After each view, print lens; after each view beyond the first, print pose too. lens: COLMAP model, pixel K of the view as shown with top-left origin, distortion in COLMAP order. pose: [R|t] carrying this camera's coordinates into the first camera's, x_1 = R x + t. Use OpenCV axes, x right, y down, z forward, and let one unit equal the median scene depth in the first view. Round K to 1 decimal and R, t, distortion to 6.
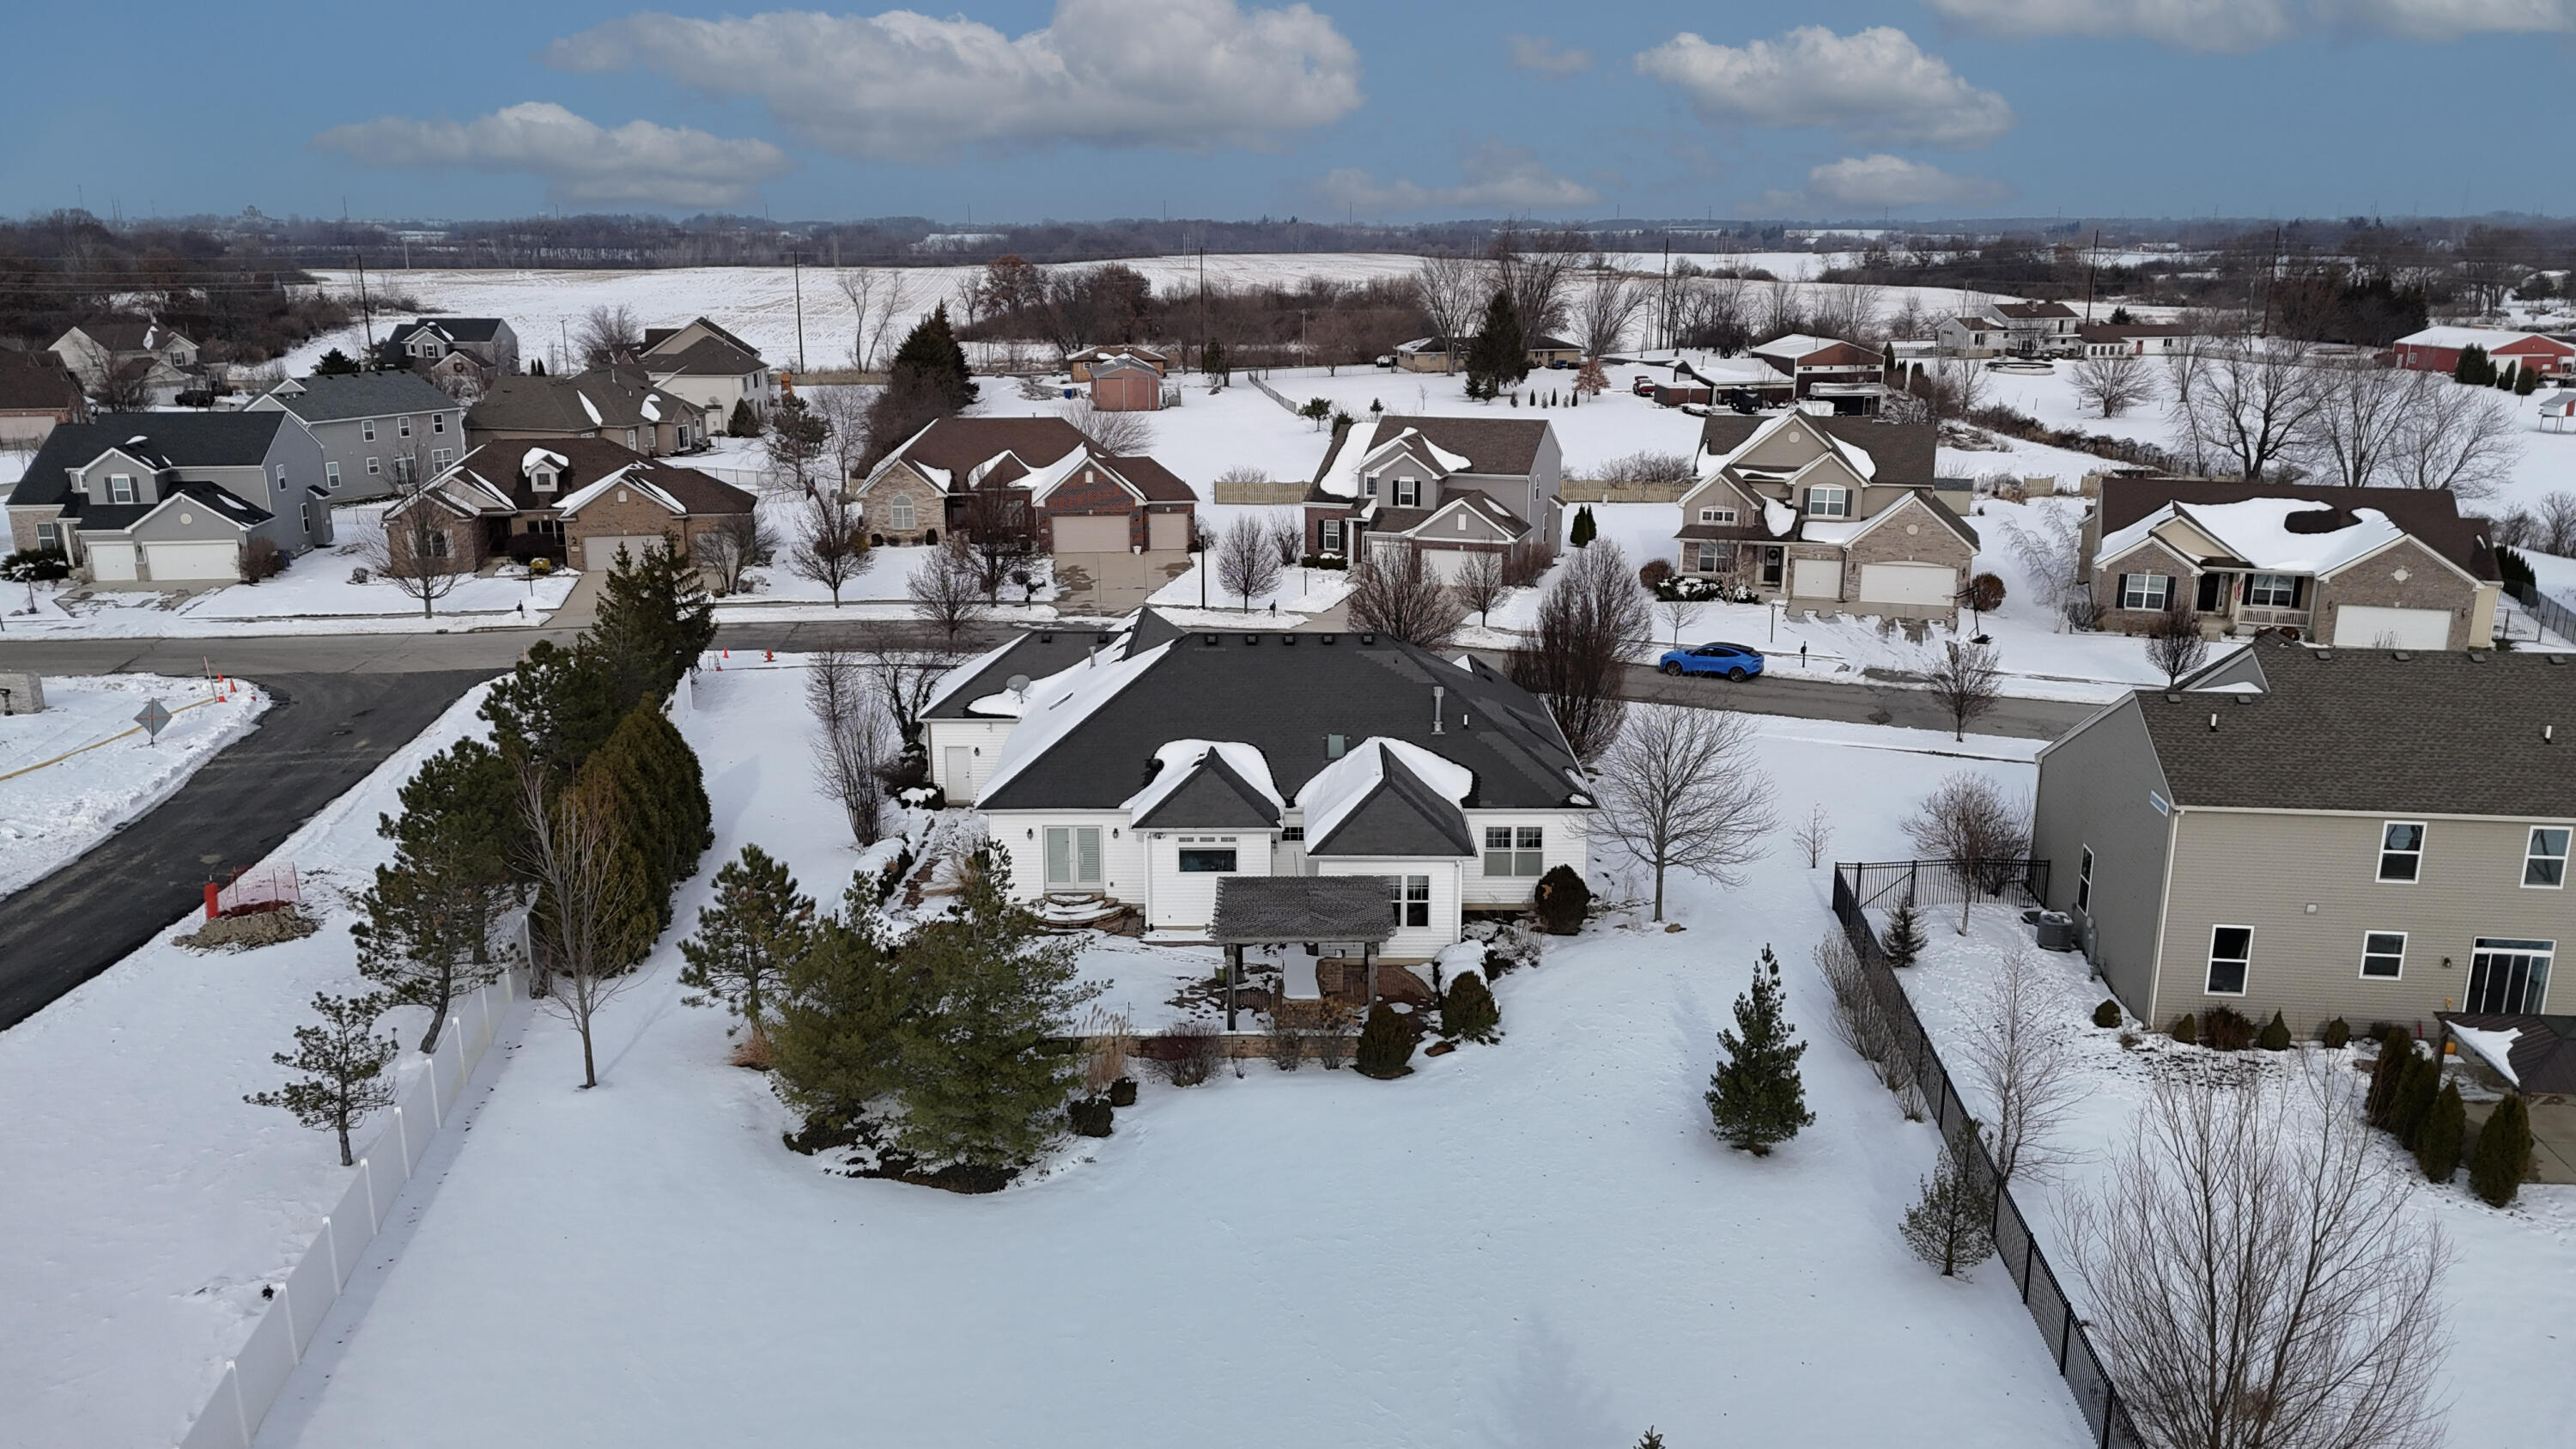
lens RADIAL K [[1830.8, 0, 1289.5], [0, 1830.8, 723.4], [0, 0, 1]] dist [0.034825, -0.008216]
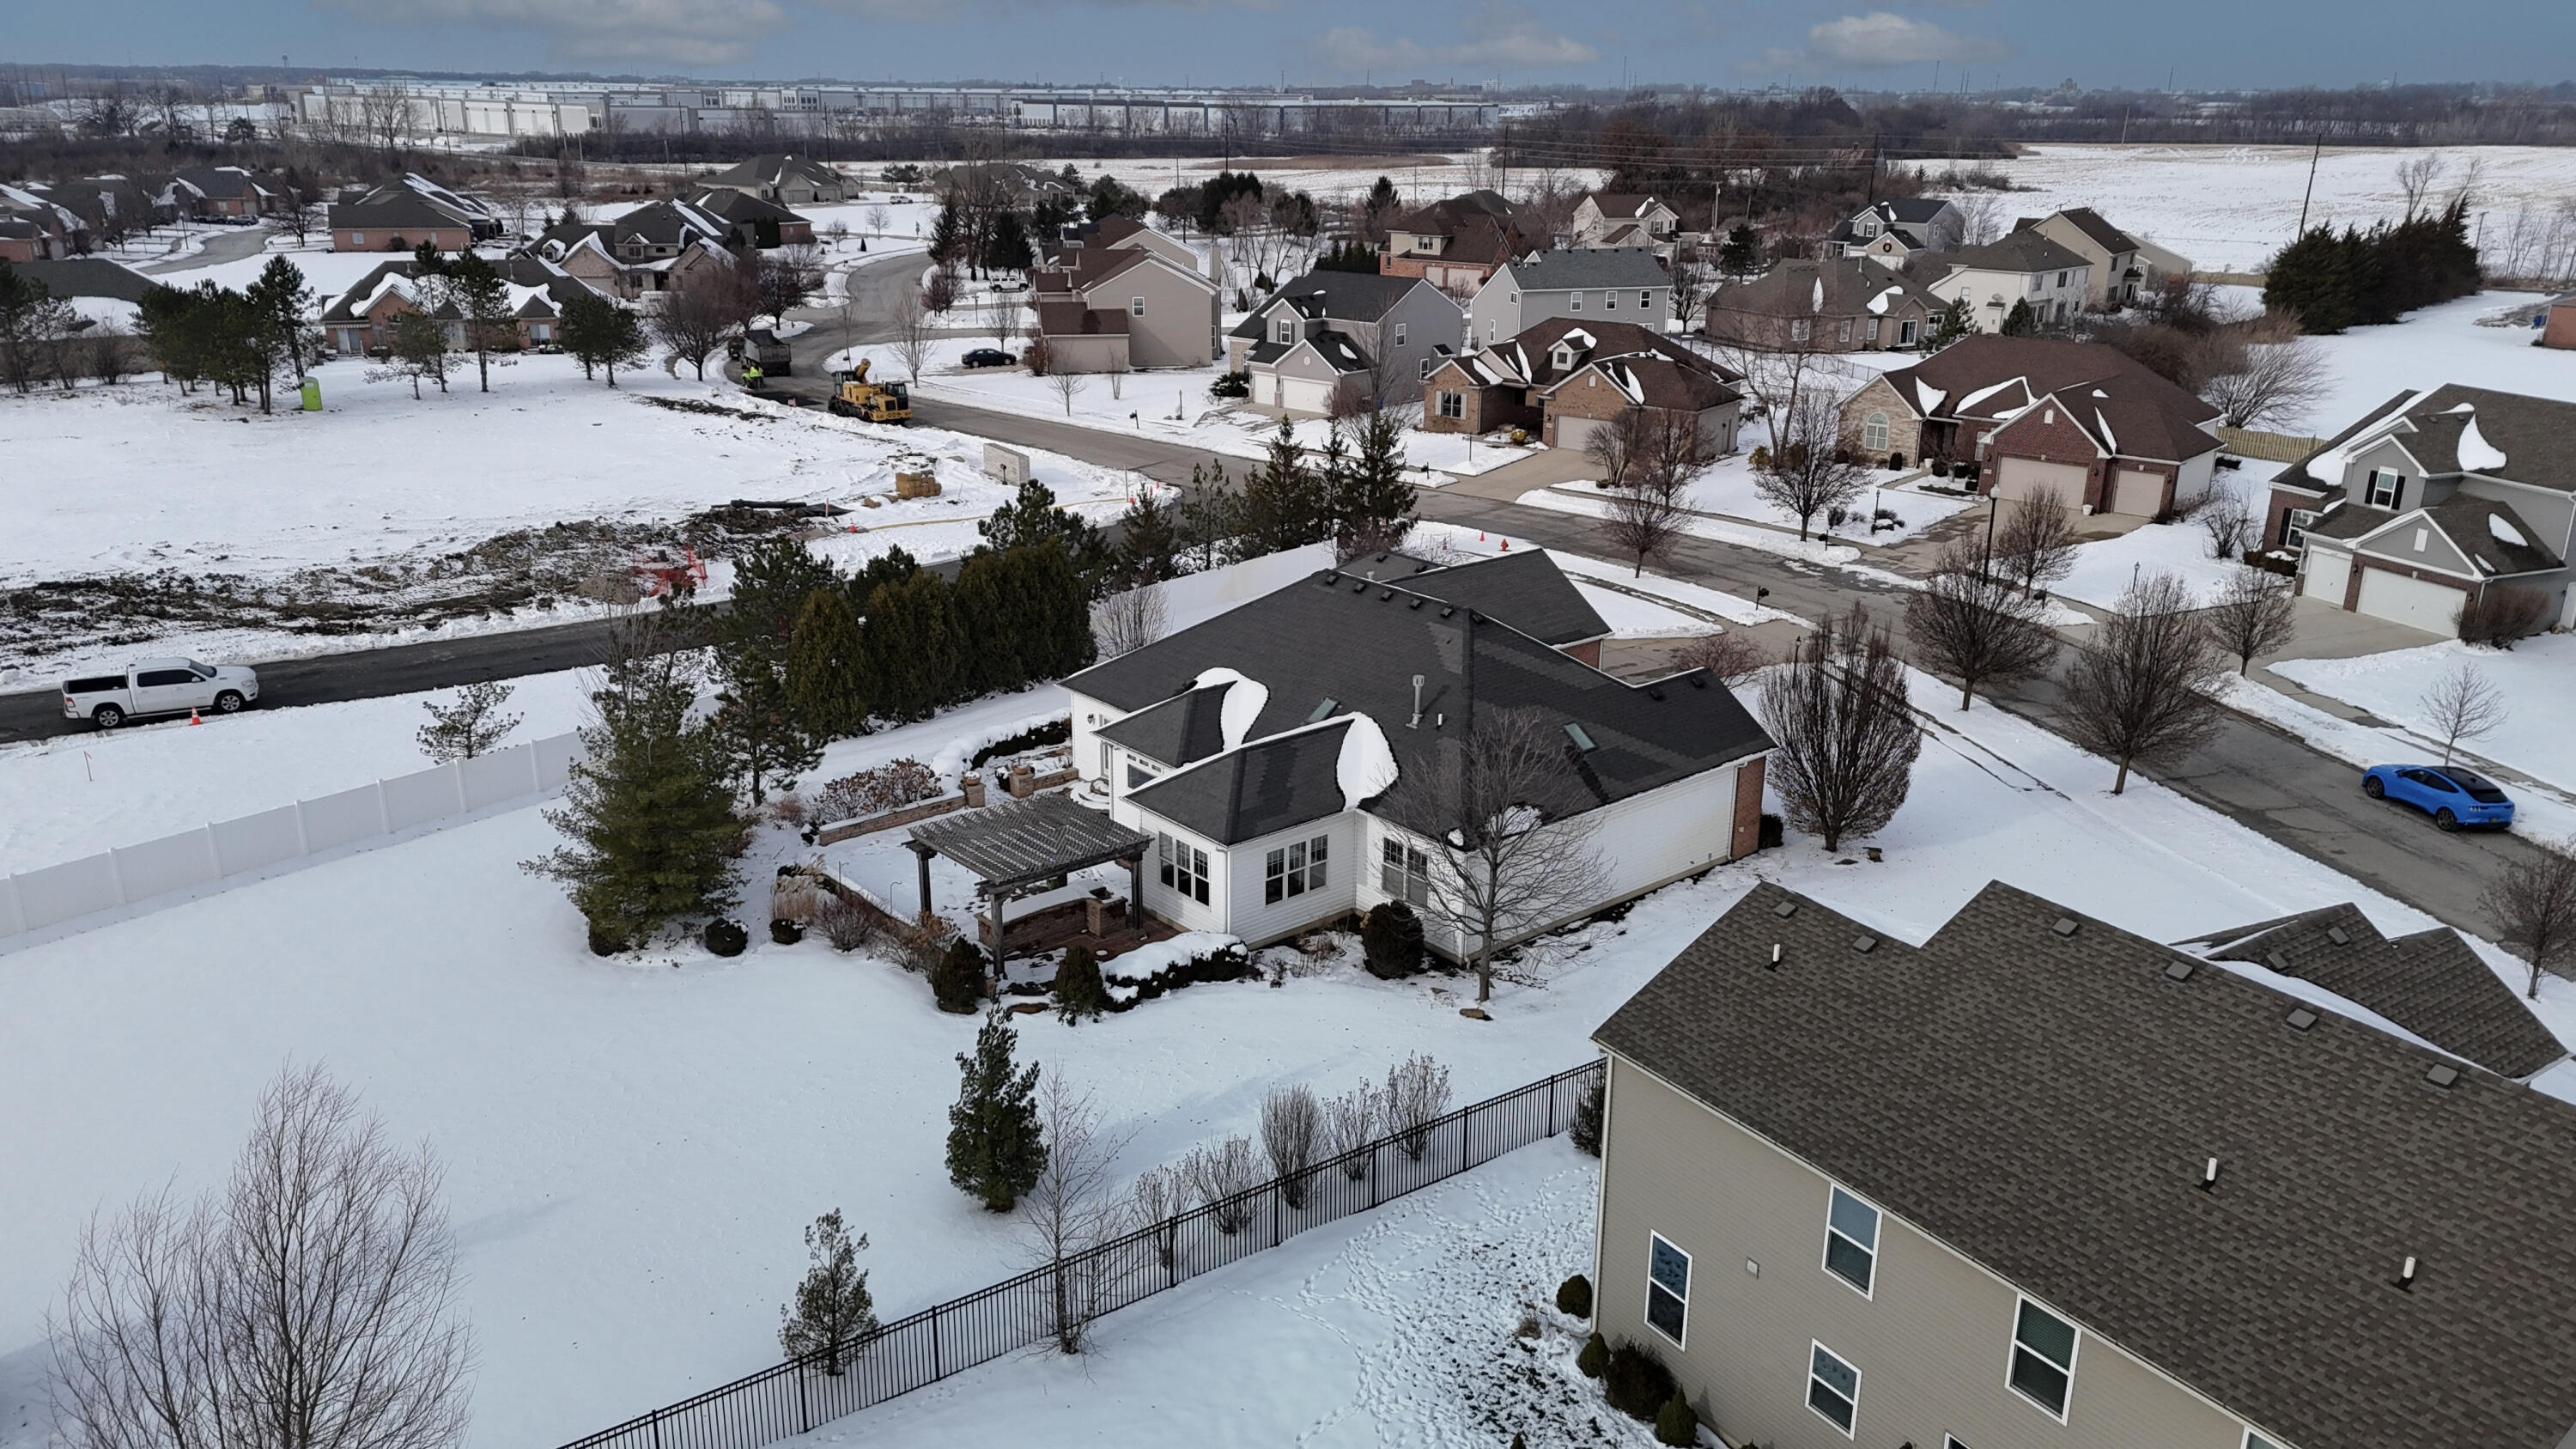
lens RADIAL K [[1830.8, 0, 1289.6], [0, 1830.8, 726.6], [0, 0, 1]] dist [0.034825, -0.008216]
pose [[0.660392, 0.246493, -0.709312, 0.316890], [-0.200463, 0.968179, 0.149815, -0.054334], [0.723669, 0.043254, 0.688790, 0.159847]]
